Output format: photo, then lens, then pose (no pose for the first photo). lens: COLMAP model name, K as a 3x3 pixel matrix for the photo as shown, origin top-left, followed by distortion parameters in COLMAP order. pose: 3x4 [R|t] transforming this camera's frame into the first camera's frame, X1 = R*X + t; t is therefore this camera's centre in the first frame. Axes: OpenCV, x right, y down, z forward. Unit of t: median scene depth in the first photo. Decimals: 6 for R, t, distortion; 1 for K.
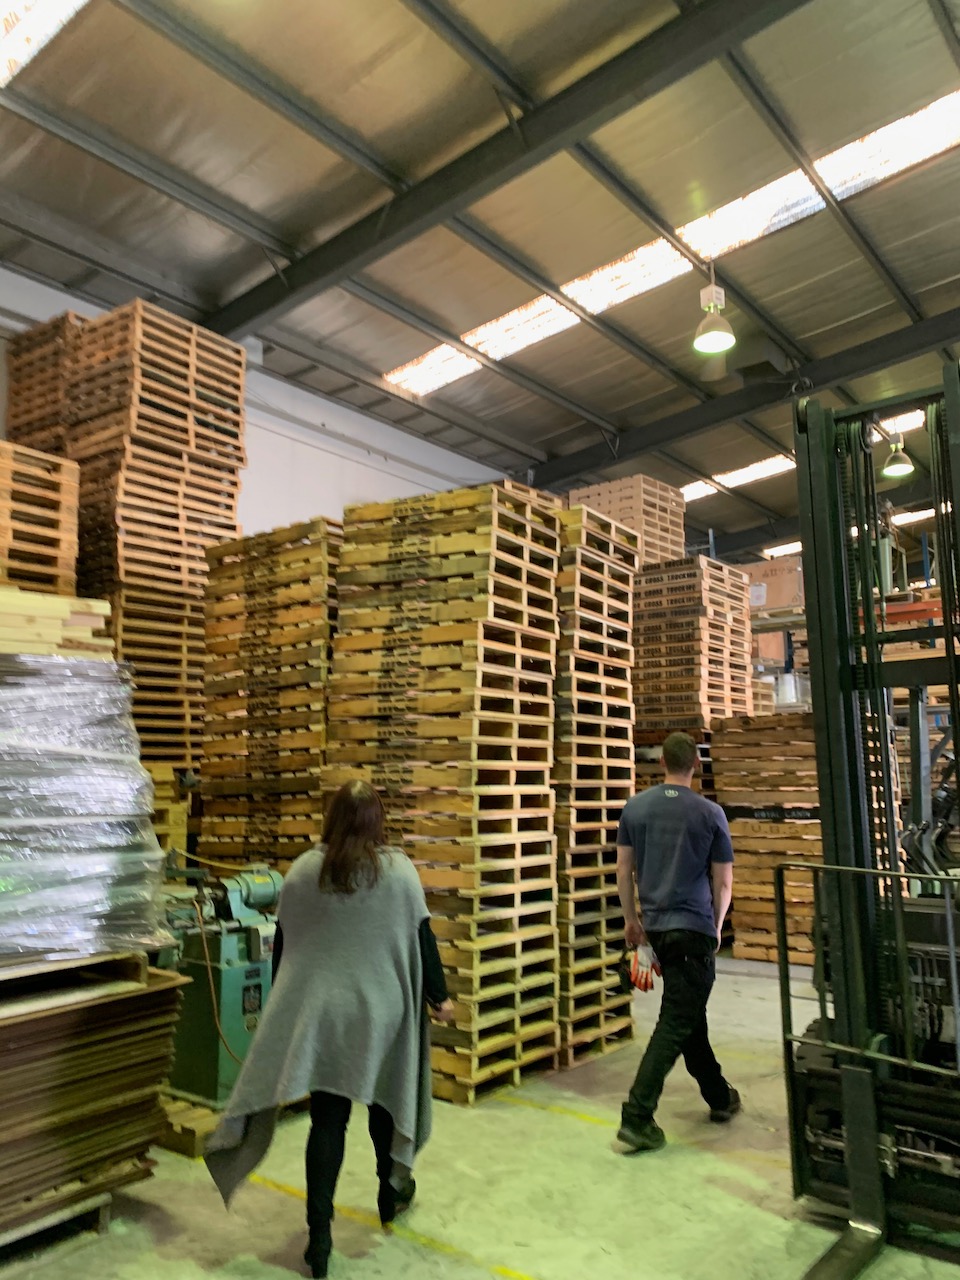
lens RADIAL K [[979.4, 0, 506.6], [0, 979.4, 641.8], [0, 0, 1]] dist [0.144599, -0.490338]
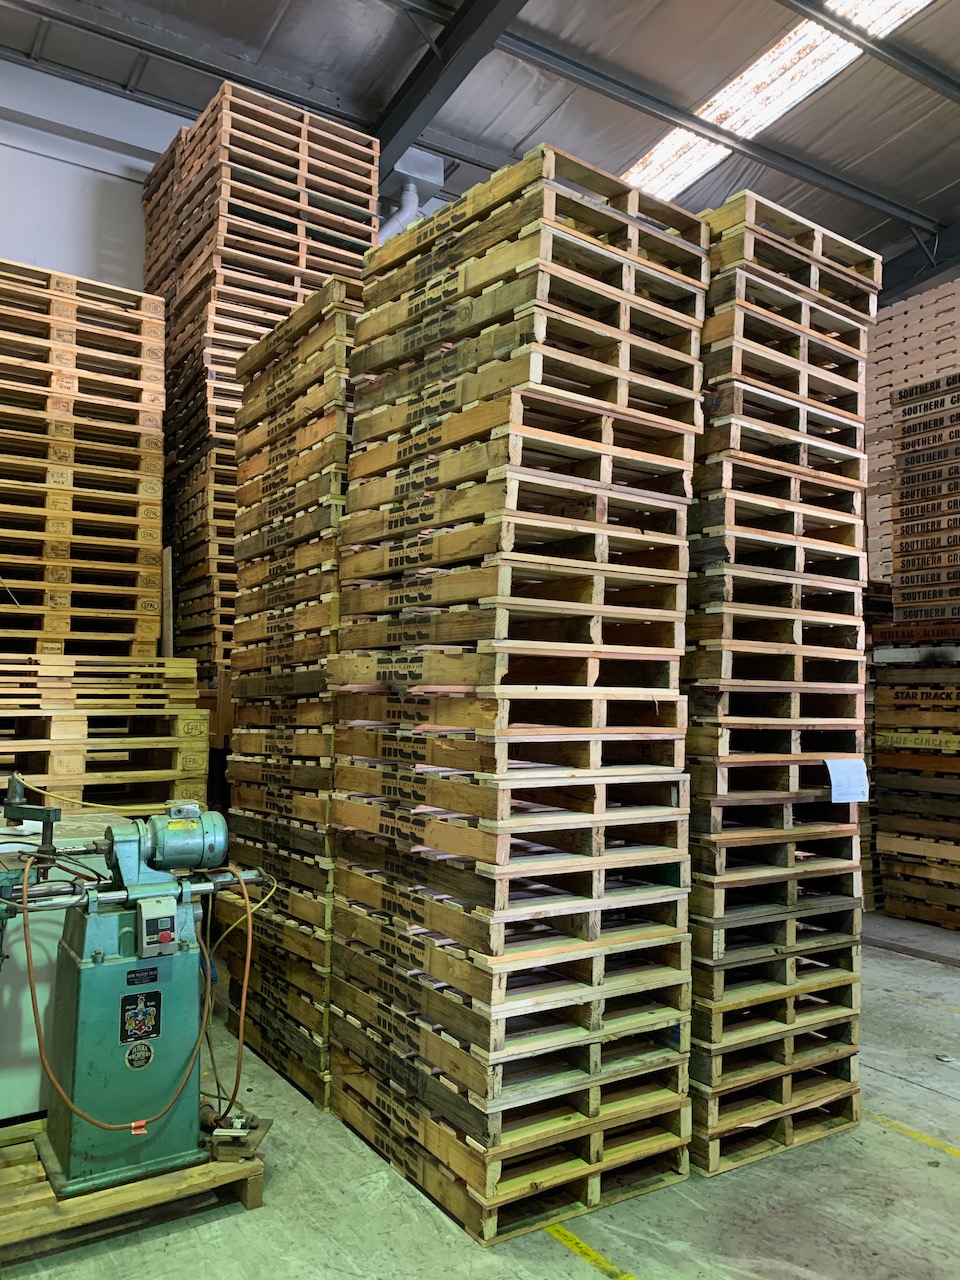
lens RADIAL K [[980.1, 0, 480.0], [0, 980.1, 640.0], [0, 0, 1]] dist [0.033137, -0.035248]
pose [[0.935093, -0.007606, -0.354322, 0.138224], [0.036607, 0.996495, 0.075216, 0.070893], [0.352508, -0.083305, 0.932094, 0.426750]]
